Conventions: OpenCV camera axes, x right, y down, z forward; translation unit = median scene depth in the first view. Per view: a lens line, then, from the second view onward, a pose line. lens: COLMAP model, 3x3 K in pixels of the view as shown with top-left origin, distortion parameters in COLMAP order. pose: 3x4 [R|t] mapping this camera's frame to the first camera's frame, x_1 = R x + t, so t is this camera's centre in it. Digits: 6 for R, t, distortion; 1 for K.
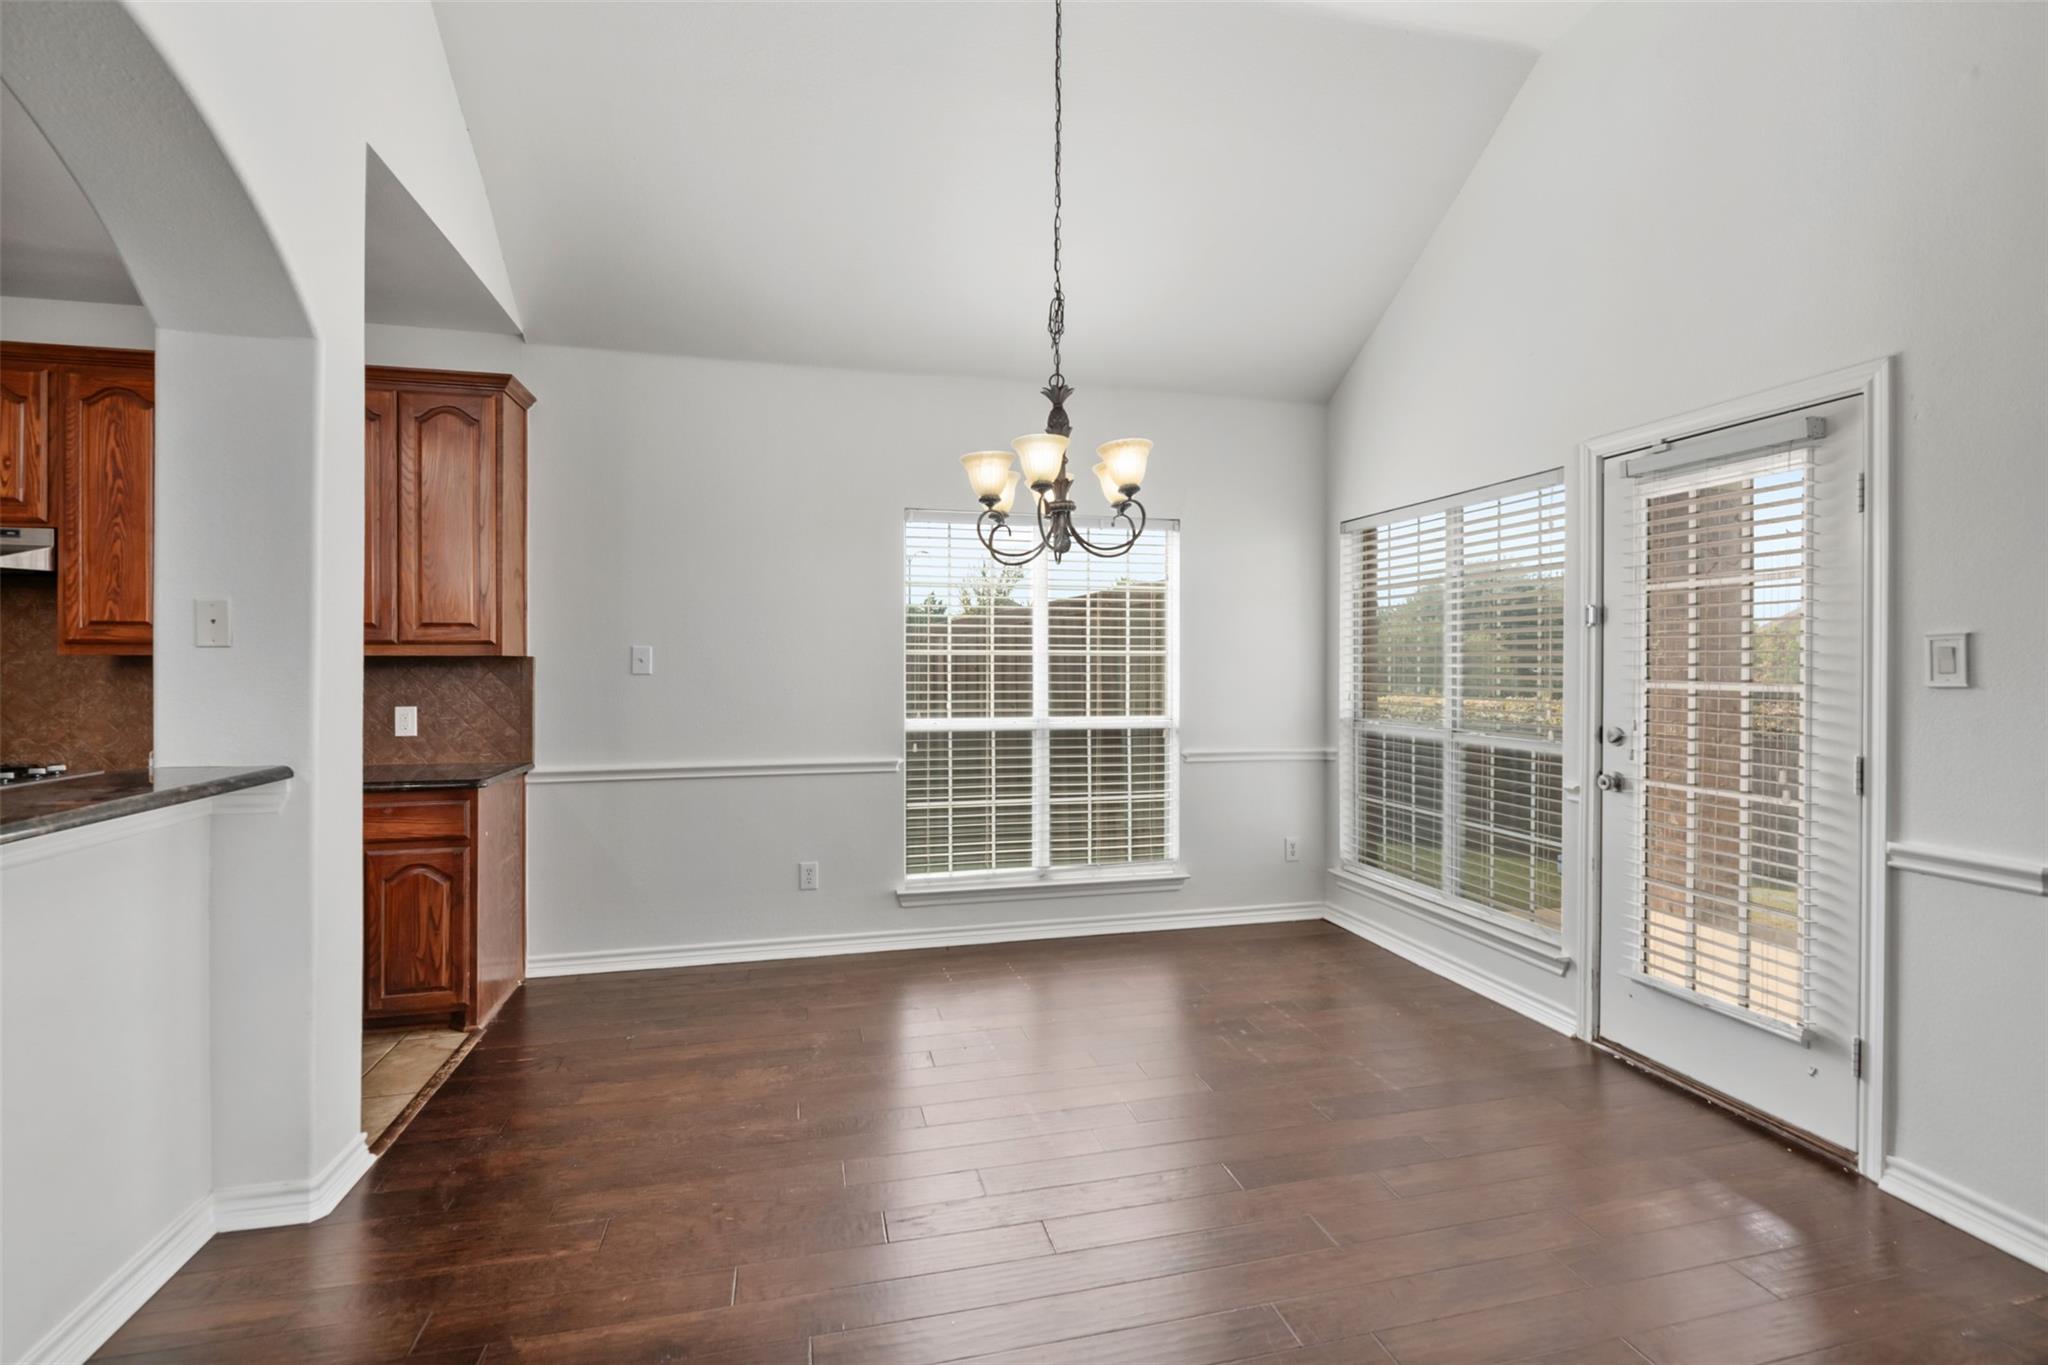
lens RADIAL K [[926.4, 0, 1036.7], [0, 926.4, 670.3], [0, 0, 1]] dist [-0.001825, -0.000439]
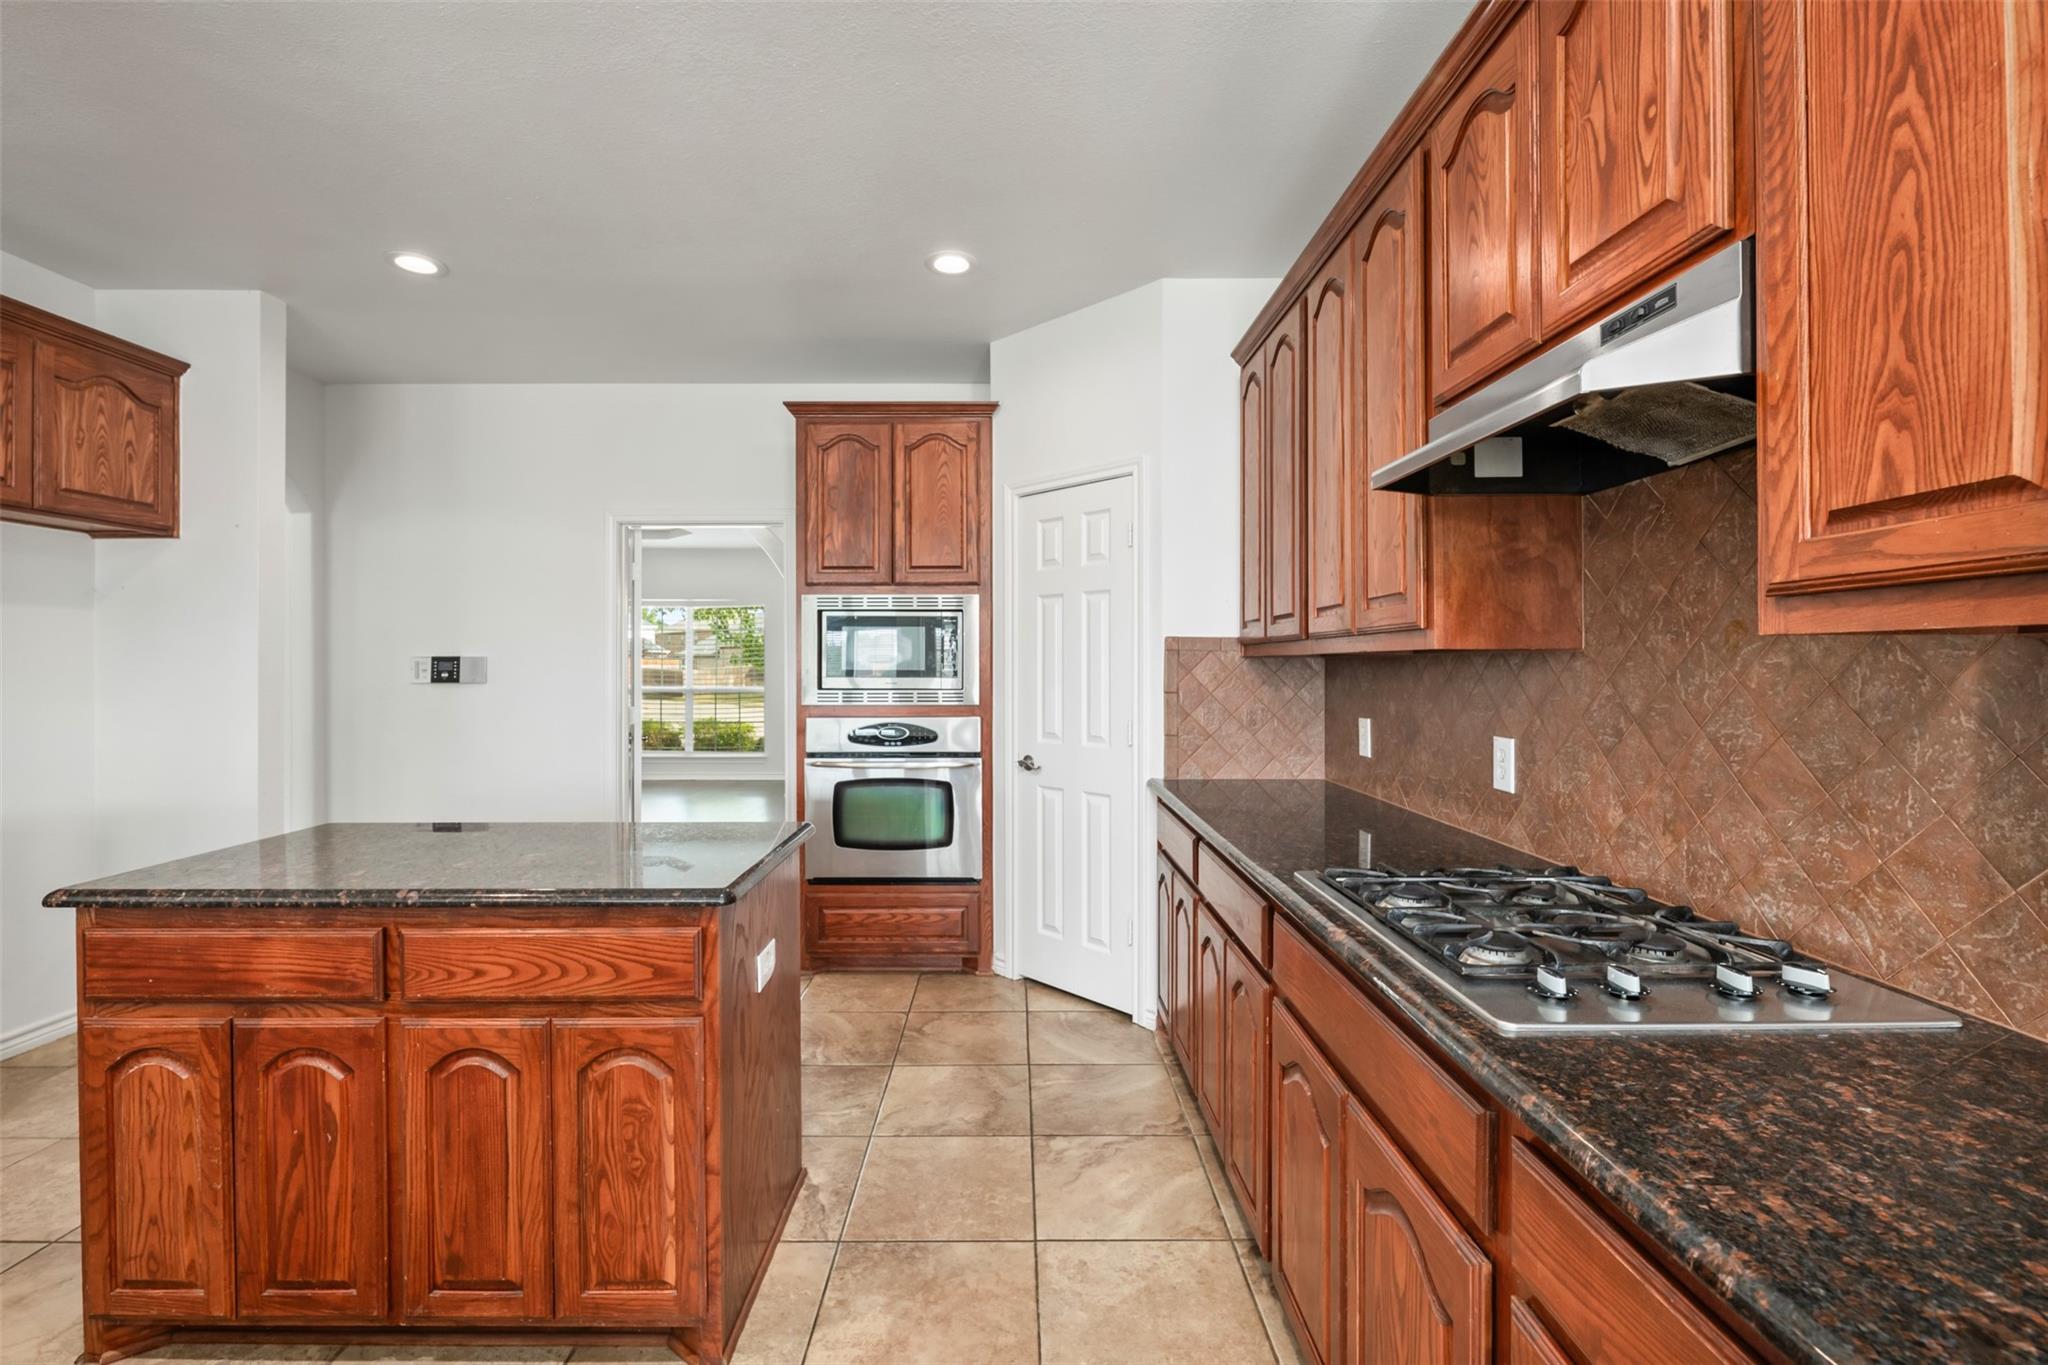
lens RADIAL K [[926.4, 0, 1021.9], [0, 926.4, 678.2], [0, 0, 1]] dist [-0.001825, -0.000439]
pose [[-0.237106, 0.012899, -0.971398, -0.645615], [-0.010697, 0.999817, 0.015887, -0.003775], [0.971425, 0.014158, -0.236925, 0.774628]]
